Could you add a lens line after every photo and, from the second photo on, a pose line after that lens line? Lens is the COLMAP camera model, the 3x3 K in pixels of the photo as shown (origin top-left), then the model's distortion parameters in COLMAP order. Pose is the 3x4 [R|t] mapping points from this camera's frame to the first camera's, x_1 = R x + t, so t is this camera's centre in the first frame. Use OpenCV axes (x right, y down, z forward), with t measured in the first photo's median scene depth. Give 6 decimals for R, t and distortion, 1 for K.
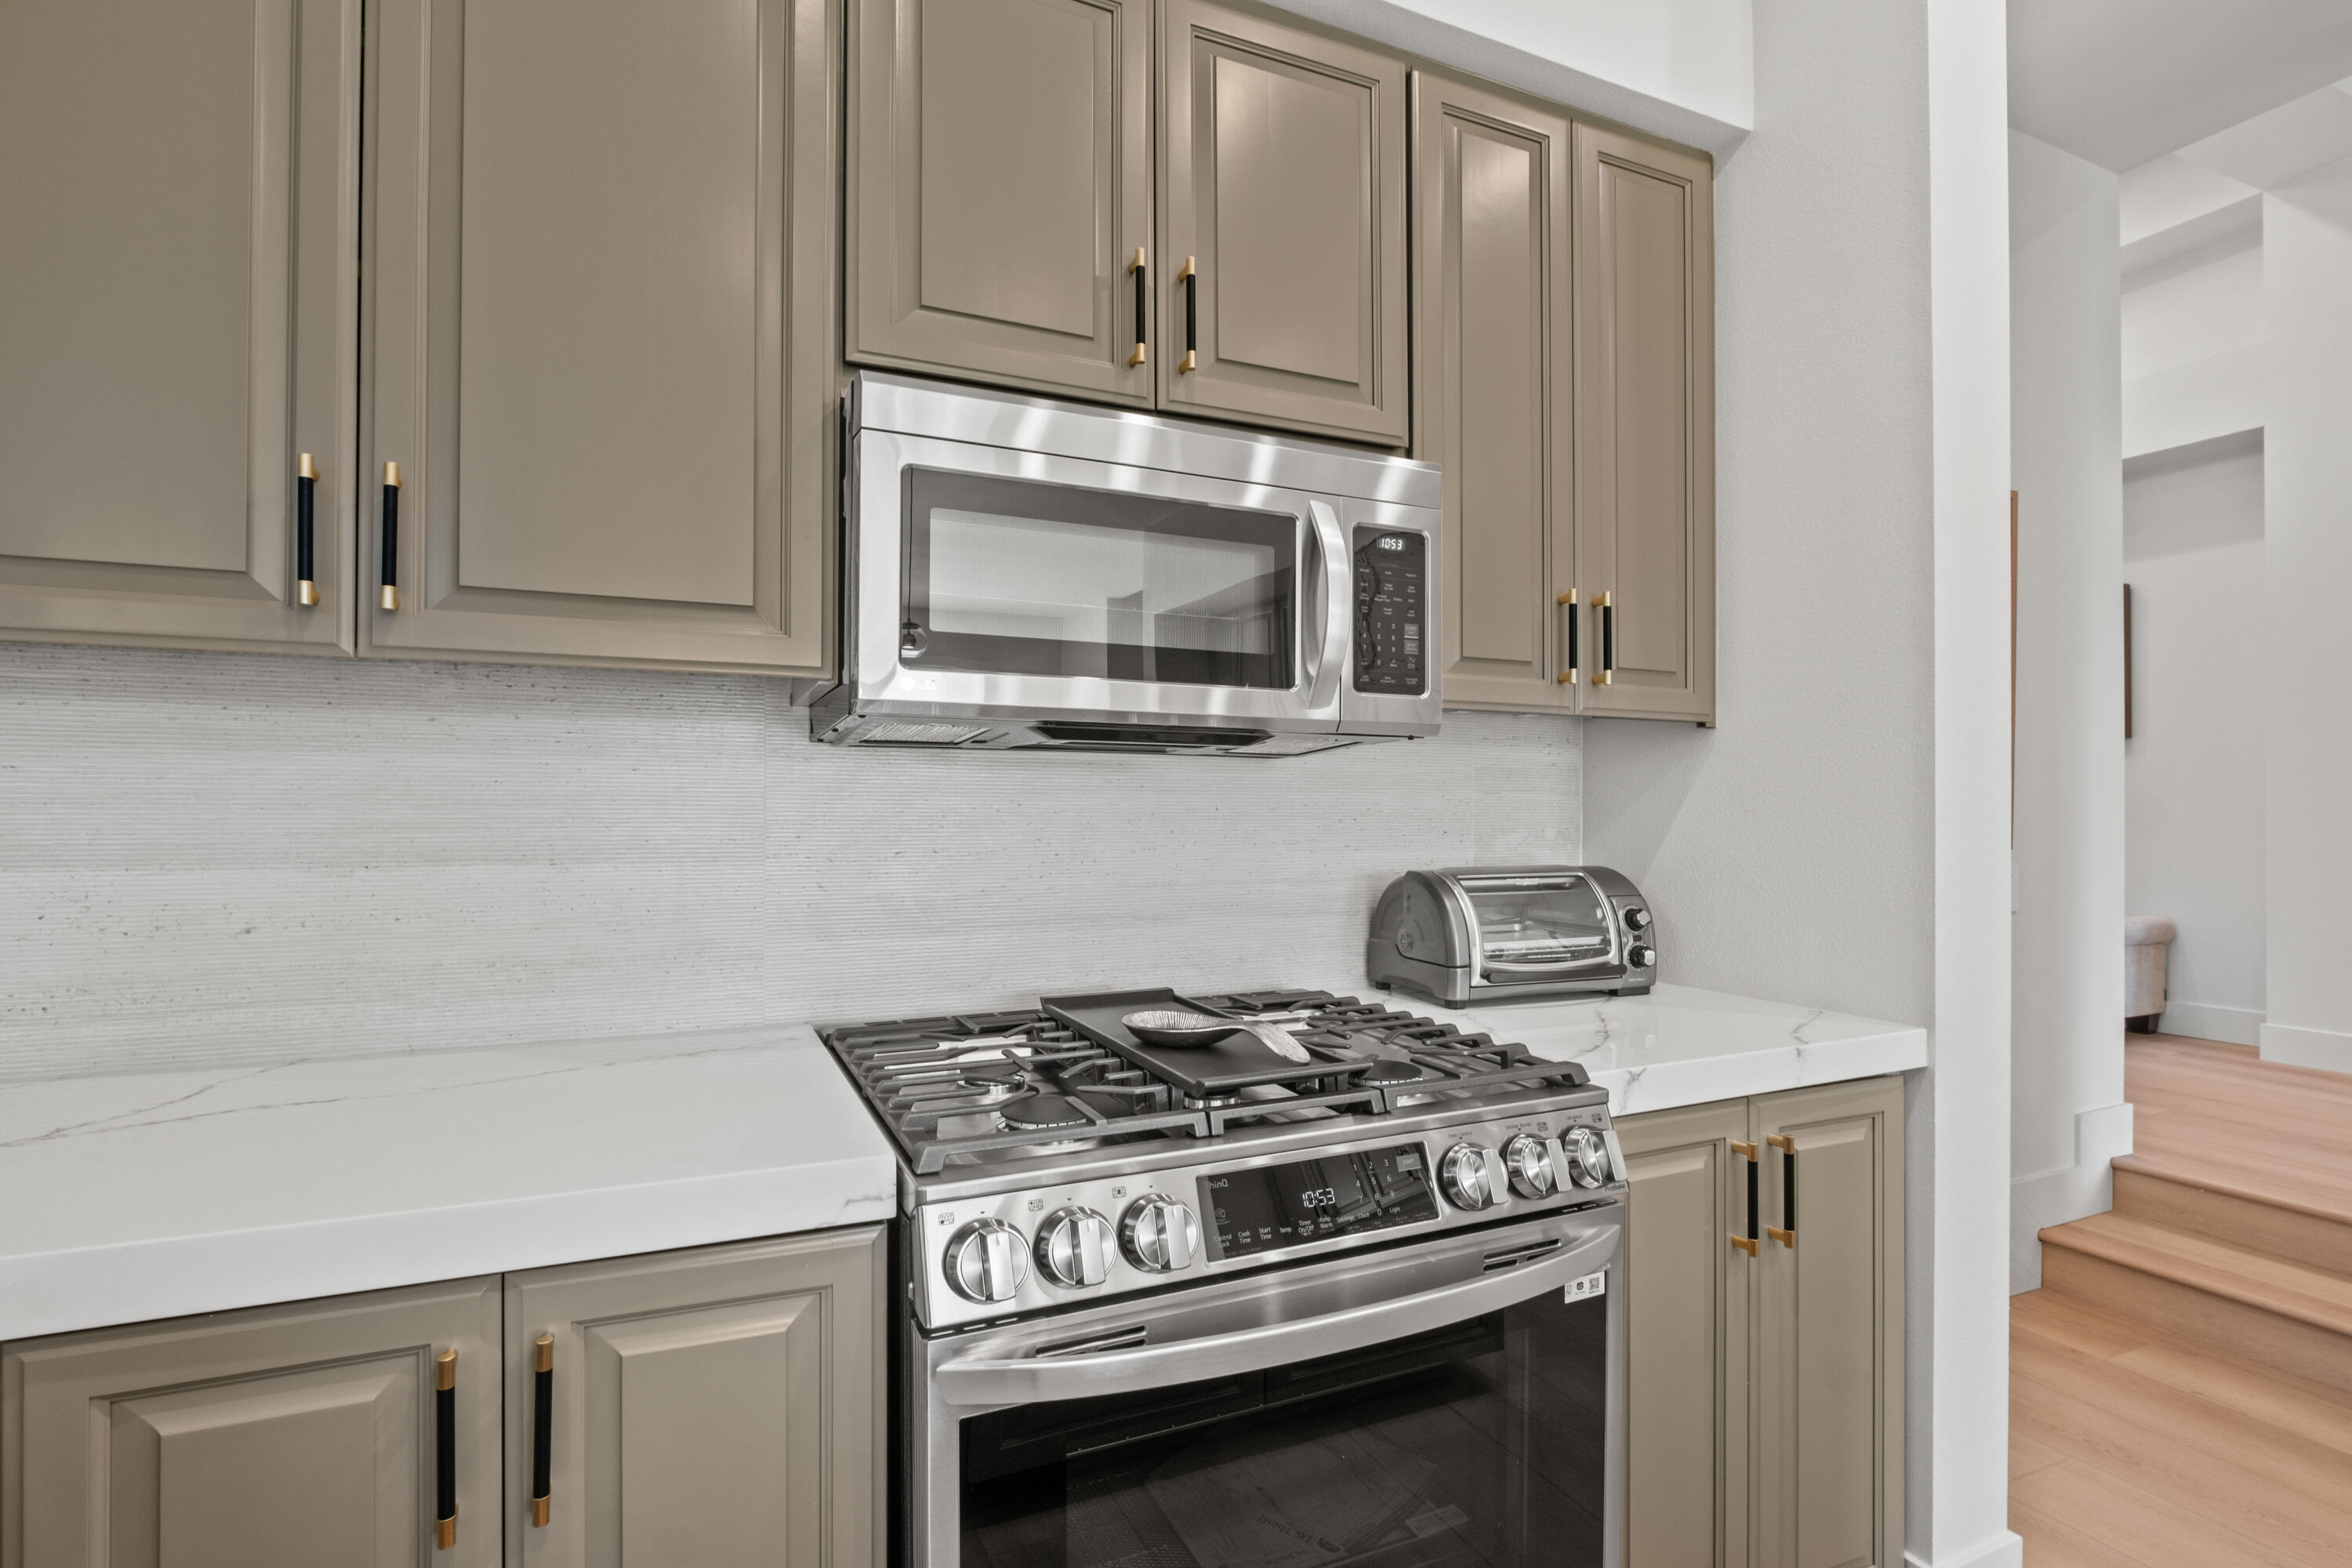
lens RADIAL K [[1003.5, 0, 1223.8], [0, 1003.5, 815.0], [0, 0, 1]] dist [-0.010007, -0.000041]
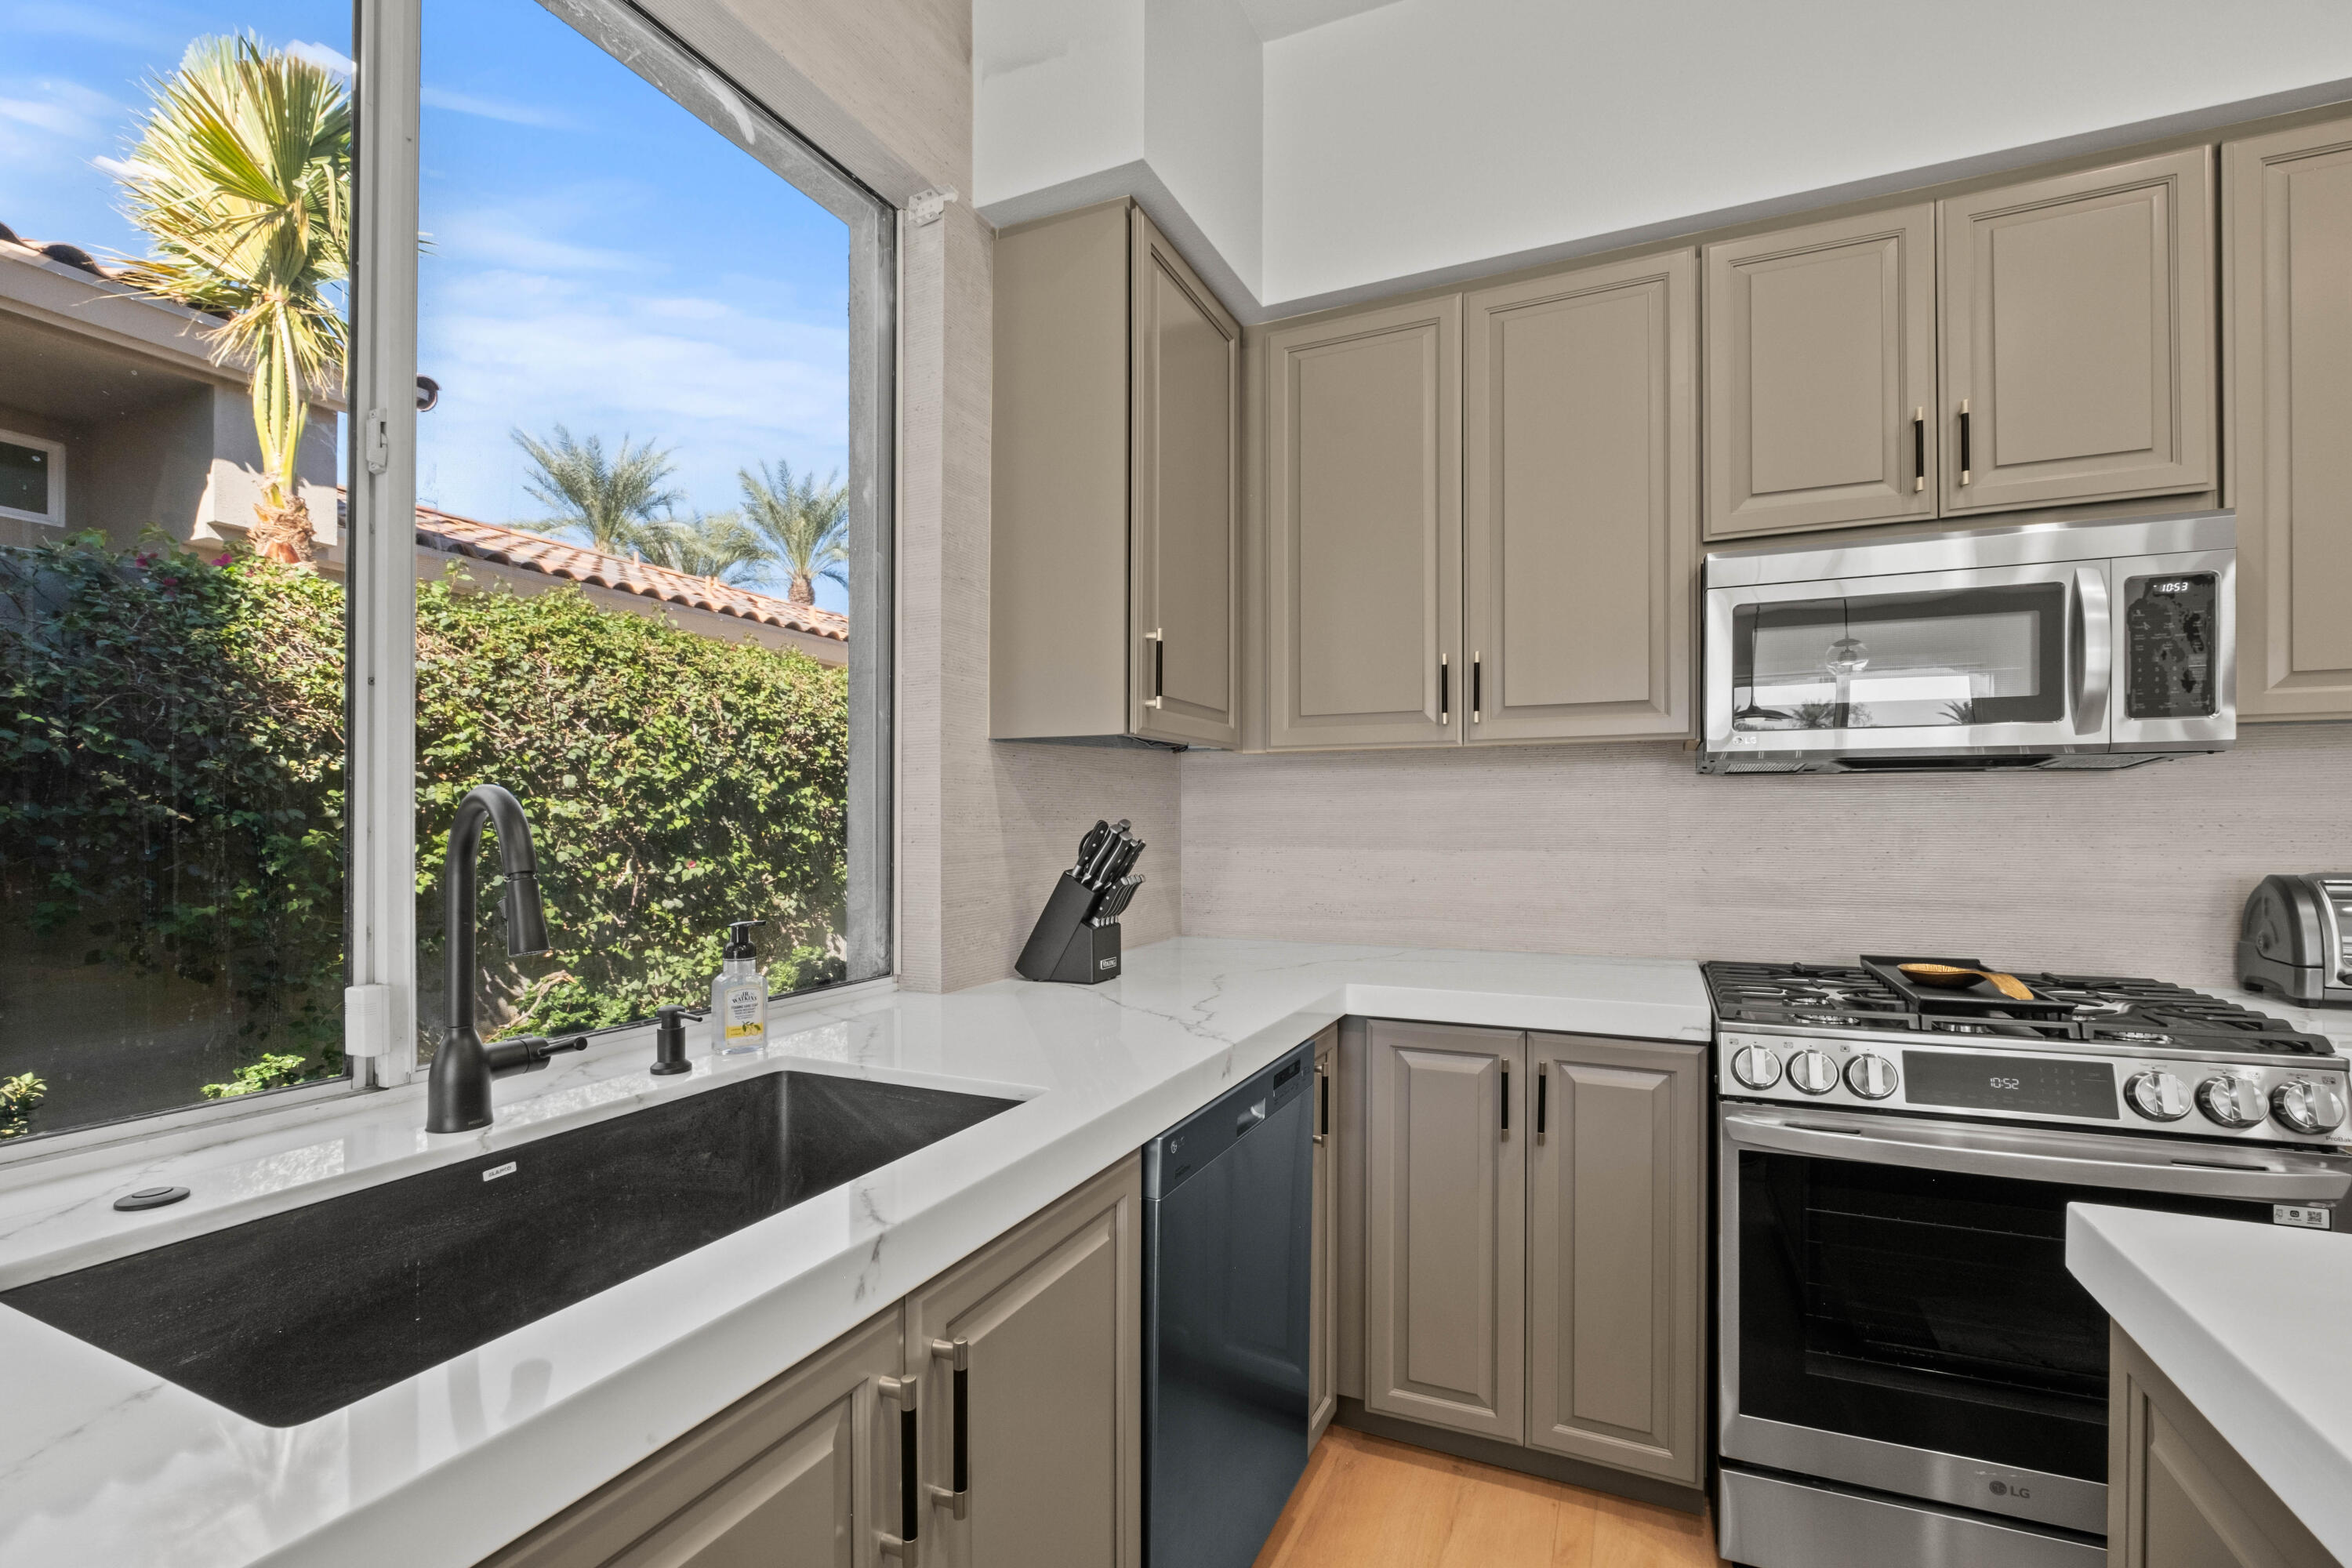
lens RADIAL K [[1003.5, 0, 1223.8], [0, 1003.5, 815.0], [0, 0, 1]] dist [-0.010007, -0.000041]
pose [[0.617059, -0.007999, -0.786876, 0.398193], [0.000839, 0.999954, -0.009508, 0.003498], [0.786917, 0.005207, 0.617038, -0.584871]]
